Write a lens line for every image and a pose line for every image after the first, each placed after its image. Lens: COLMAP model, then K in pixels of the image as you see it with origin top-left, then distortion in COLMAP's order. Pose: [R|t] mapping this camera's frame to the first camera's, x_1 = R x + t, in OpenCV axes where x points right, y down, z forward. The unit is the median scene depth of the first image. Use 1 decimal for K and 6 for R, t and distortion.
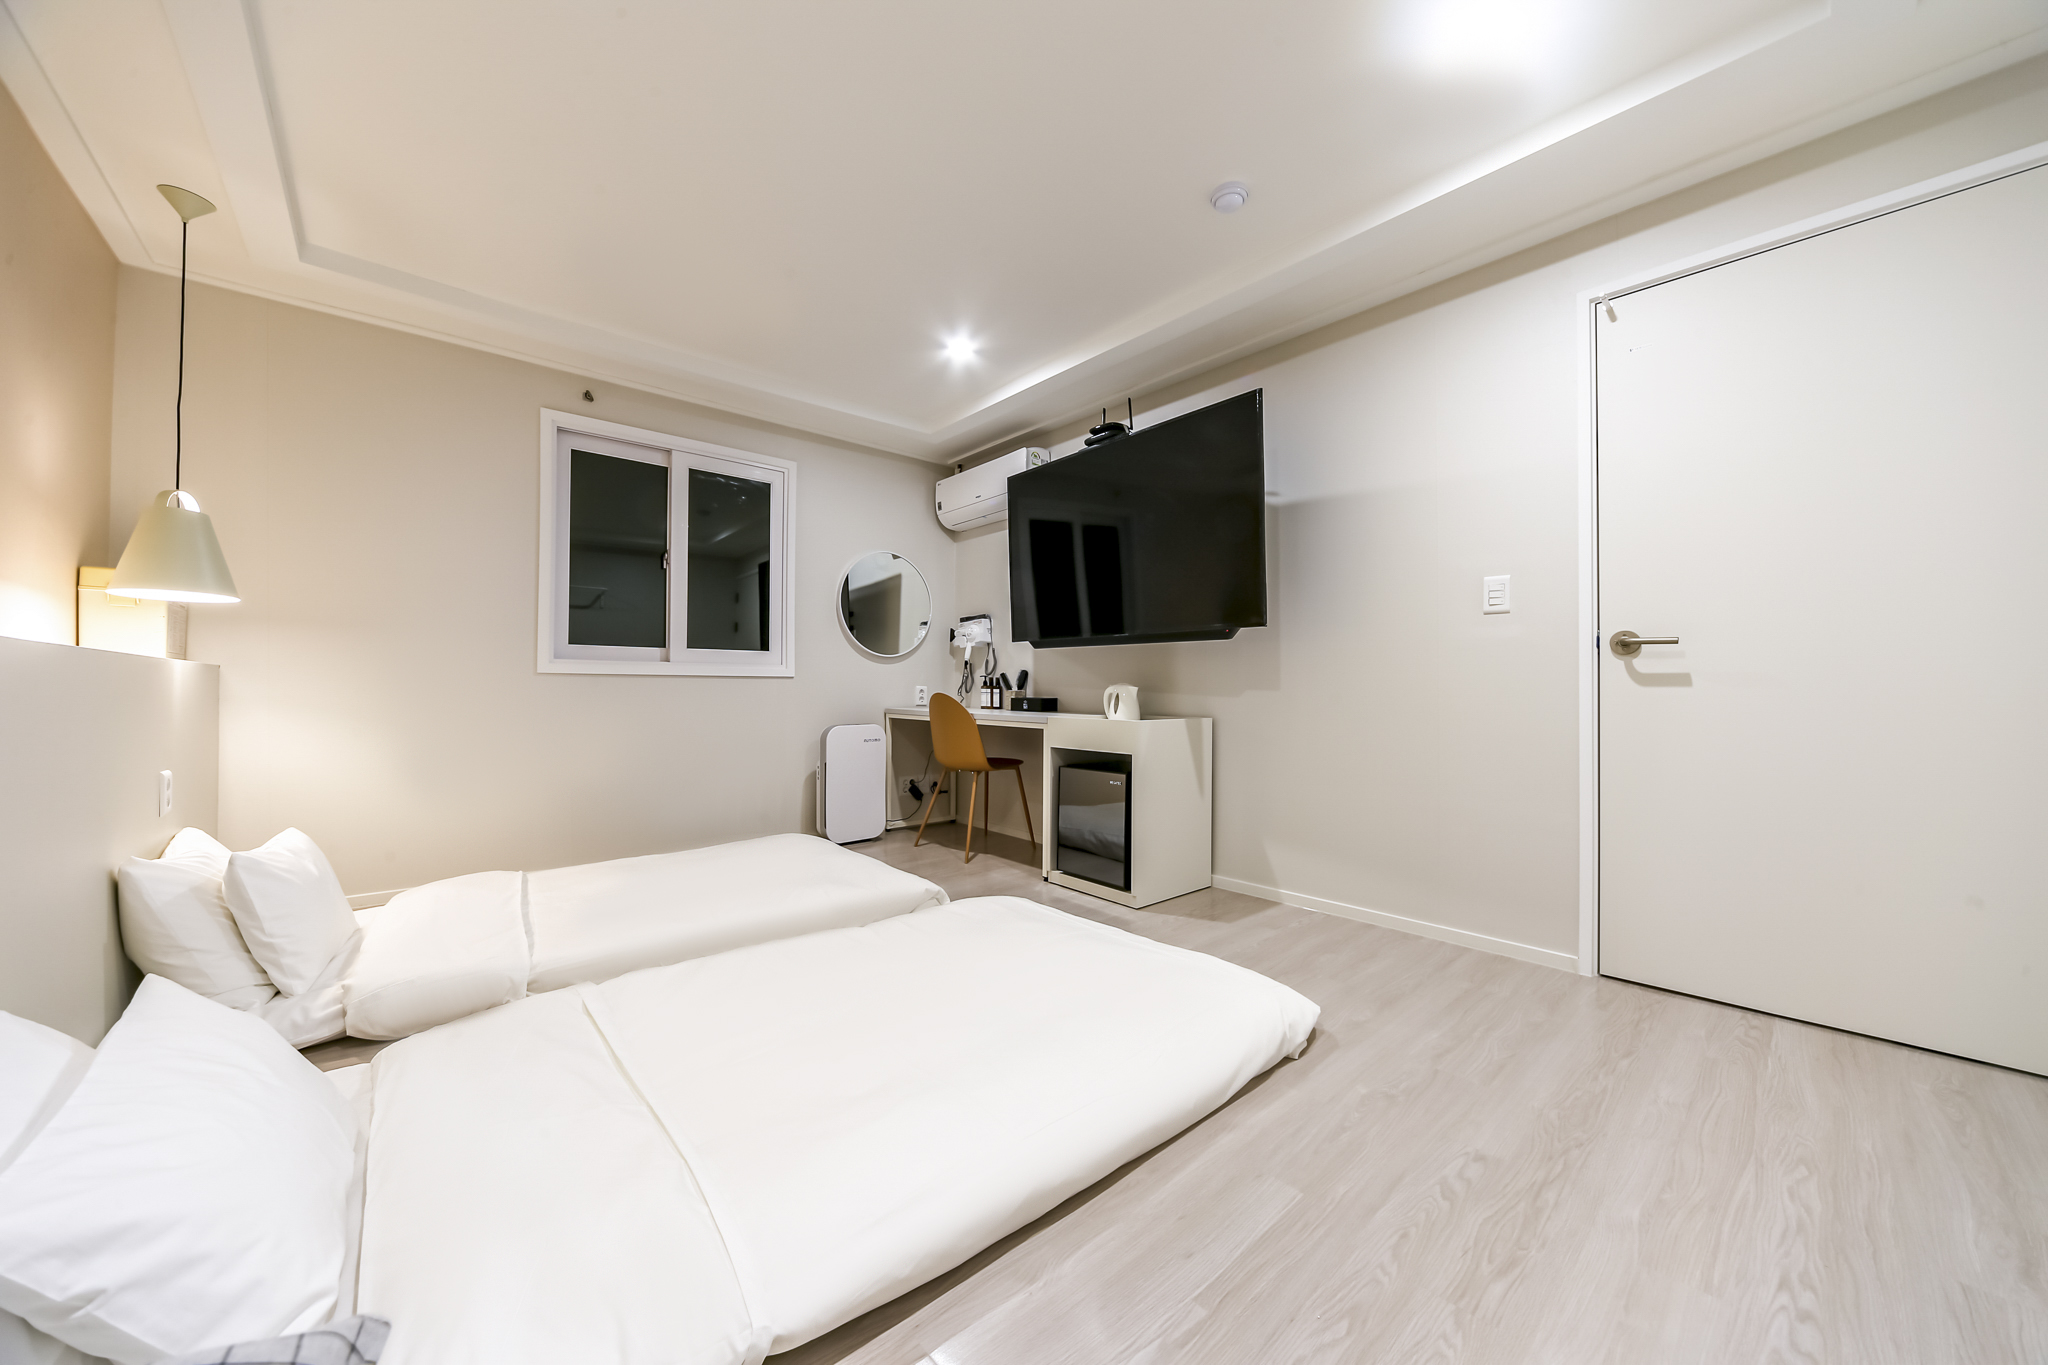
lens RADIAL K [[714.9, 0, 1030.6], [0, 714.9, 684.7], [0, 0, 1]] dist [-0.012445, 0.000203]
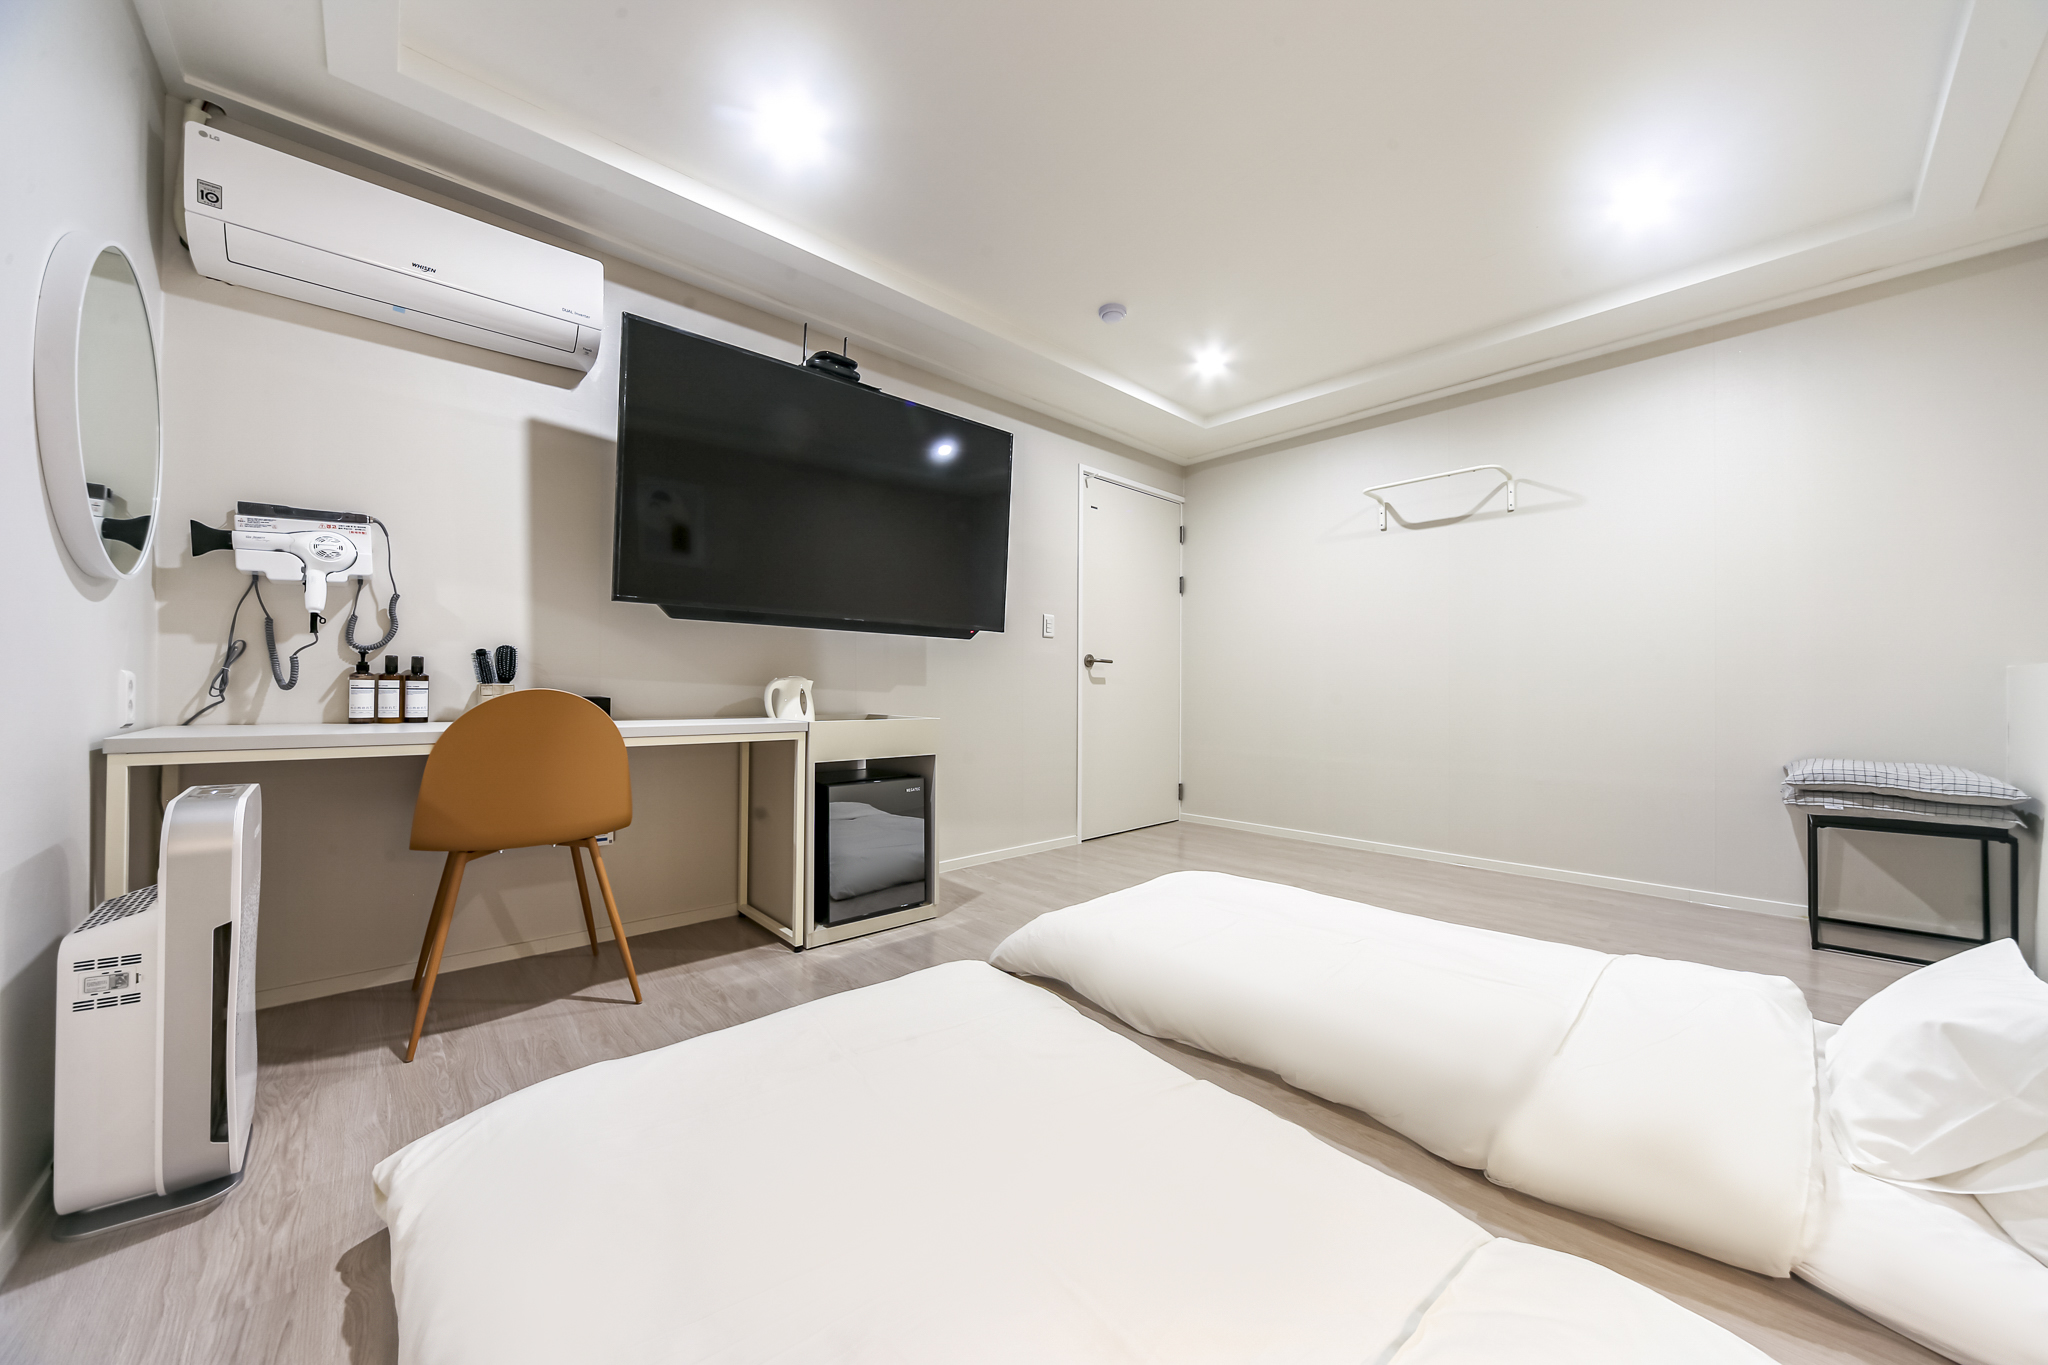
lens RADIAL K [[714.9, 0, 1030.6], [0, 714.9, 684.7], [0, 0, 1]] dist [-0.012445, 0.000203]
pose [[-0.022585, 0.001343, 0.999744, -0.696690], [-0.010885, 0.999939, -0.001589, 0.006789], [-0.999686, -0.010918, -0.022569, 0.786632]]
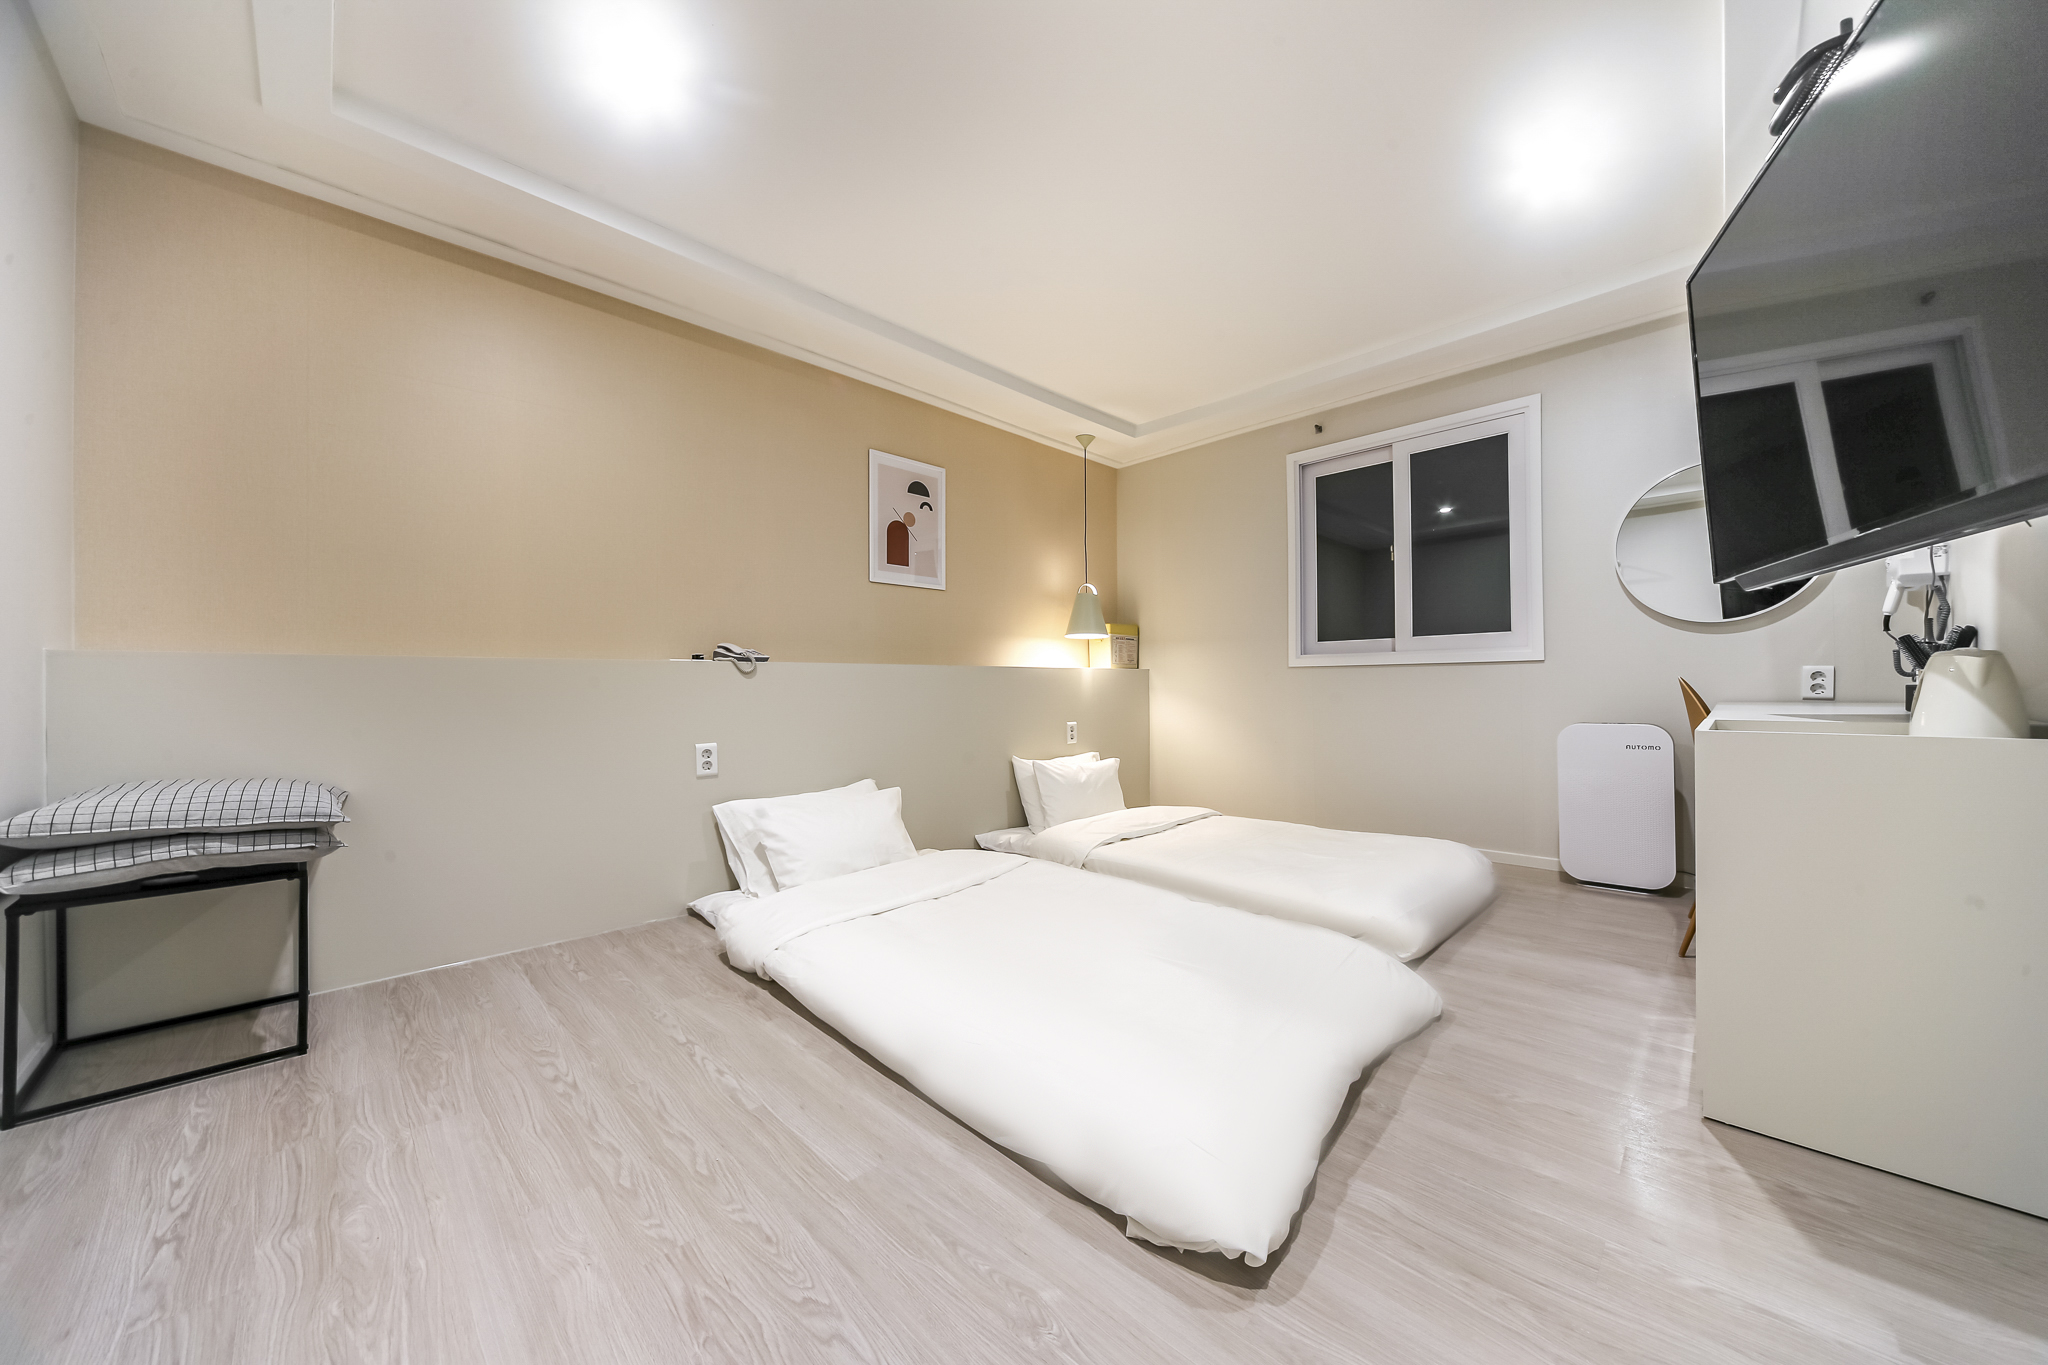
lens RADIAL K [[714.9, 0, 1030.6], [0, 714.9, 684.7], [0, 0, 1]] dist [-0.012445, 0.000203]
pose [[0.060587, -0.005437, -0.998148, 0.586455], [0.018496, 0.999820, -0.004323, 0.012795], [0.997992, -0.018200, 0.060676, 0.506676]]
